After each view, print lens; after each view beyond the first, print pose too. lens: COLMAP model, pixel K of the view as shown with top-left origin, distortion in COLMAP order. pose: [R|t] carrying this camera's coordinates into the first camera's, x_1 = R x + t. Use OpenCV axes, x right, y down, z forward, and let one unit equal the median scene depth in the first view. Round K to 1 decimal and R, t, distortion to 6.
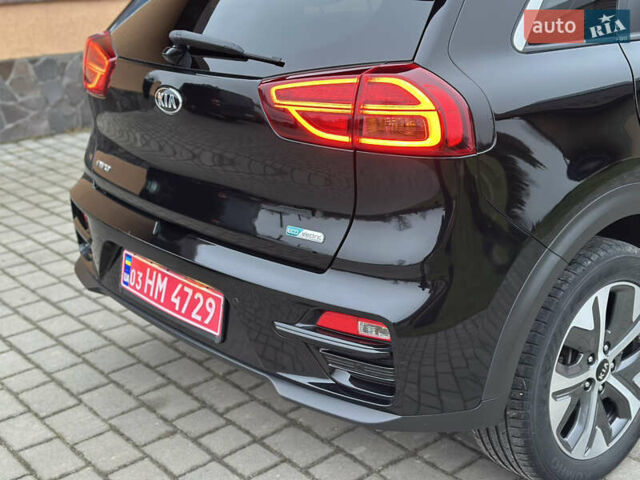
lens RADIAL K [[885.2, 0, 320.0], [0, 885.2, 240.0], [0, 0, 1]] dist [0.139875, -0.109250]
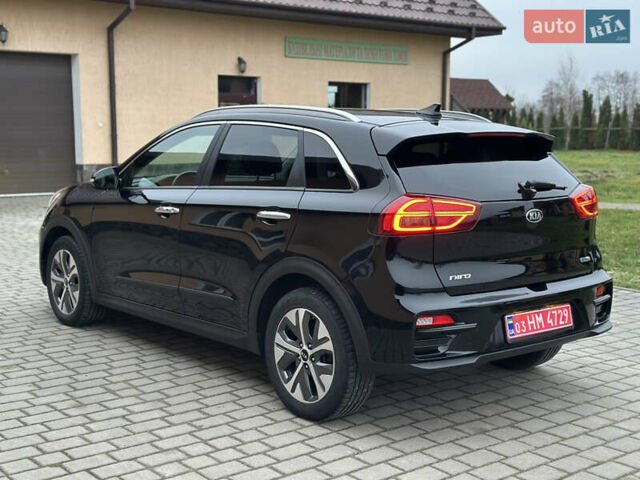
lens RADIAL K [[903.1, 0, 312.0], [0, 903.1, 240.9], [0, 0, 1]] dist [0.136817, -0.114553]
pose [[0.006465, -0.088773, 0.996031, -2.071756], [0.307385, 0.948003, 0.082497, -0.404939], [-0.951563, 0.305631, 0.033417, 1.387315]]
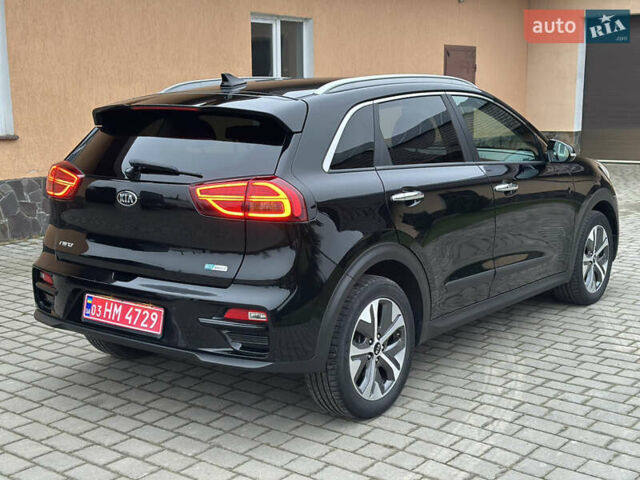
lens RADIAL K [[885.2, 0, 320.0], [0, 885.2, 240.0], [0, 0, 1]] dist [0.139875, -0.109250]
pose [[0.975290, -0.003116, 0.220905, -0.185623], [0.038155, 0.987251, -0.154528, 0.199132], [-0.217607, 0.159139, 0.962976, -0.707940]]
